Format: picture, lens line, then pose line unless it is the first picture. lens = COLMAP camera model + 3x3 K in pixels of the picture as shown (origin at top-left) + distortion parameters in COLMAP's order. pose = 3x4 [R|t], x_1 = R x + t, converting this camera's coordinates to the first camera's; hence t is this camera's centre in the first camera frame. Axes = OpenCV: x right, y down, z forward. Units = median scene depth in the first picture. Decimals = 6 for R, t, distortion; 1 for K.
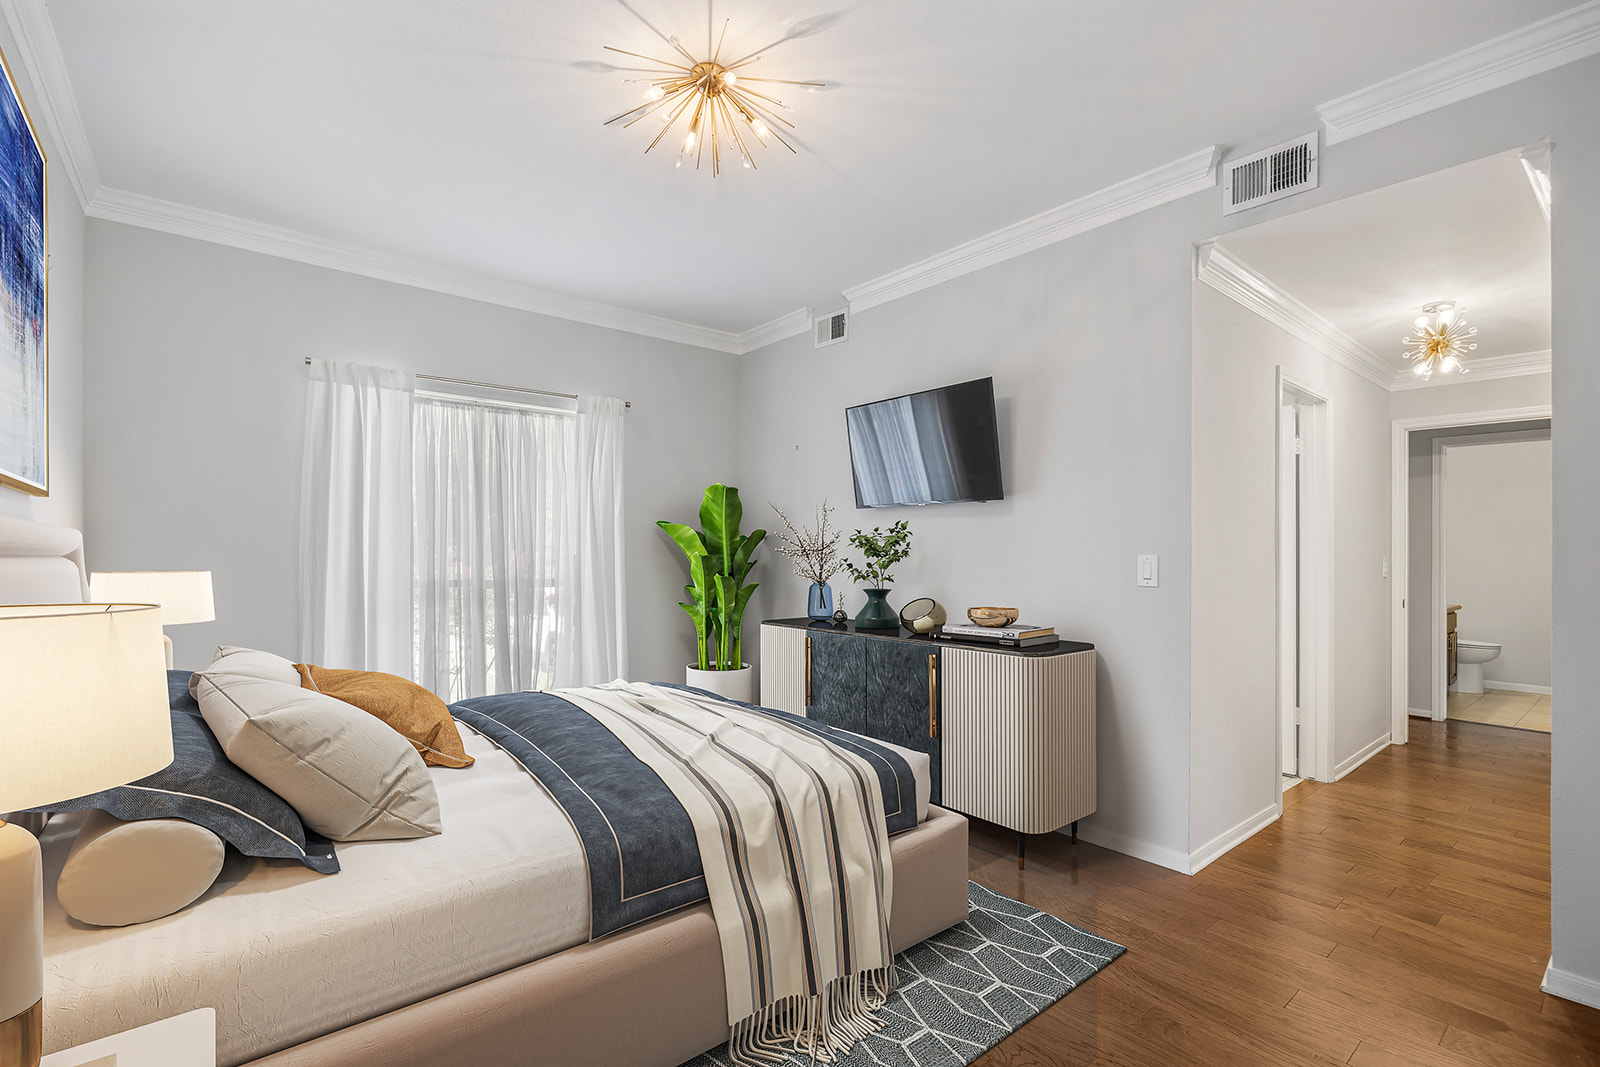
lens RADIAL K [[717.5, 0, 800.0], [0, 717.5, 533.5], [0, 0, 1]] dist [-0.038839, -0.000056]
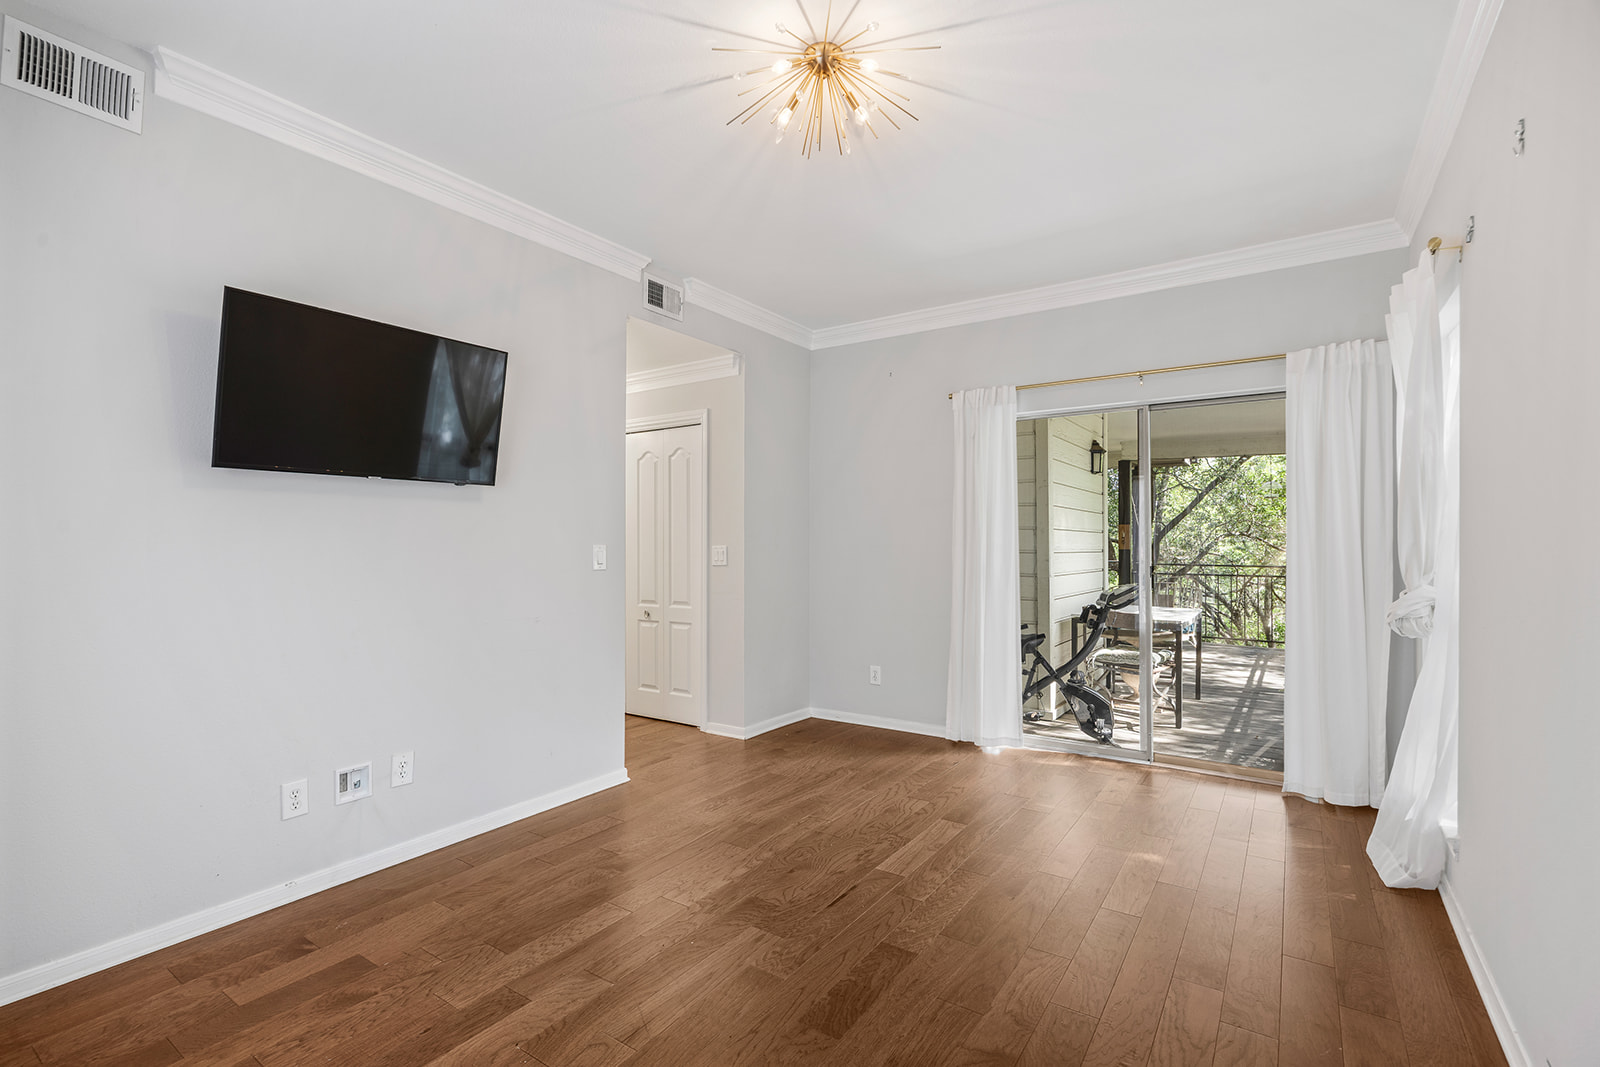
lens RADIAL K [[729.3, 0, 808.8], [0, 729.3, 548.2], [0, 0, 1]] dist [-0.000003, -0.000009]
pose [[-0.287606, -0.004746, 0.957737, -0.857173], [-0.015256, 0.999884, 0.000373, 0.029746], [-0.957627, -0.014504, -0.287645, 1.016996]]
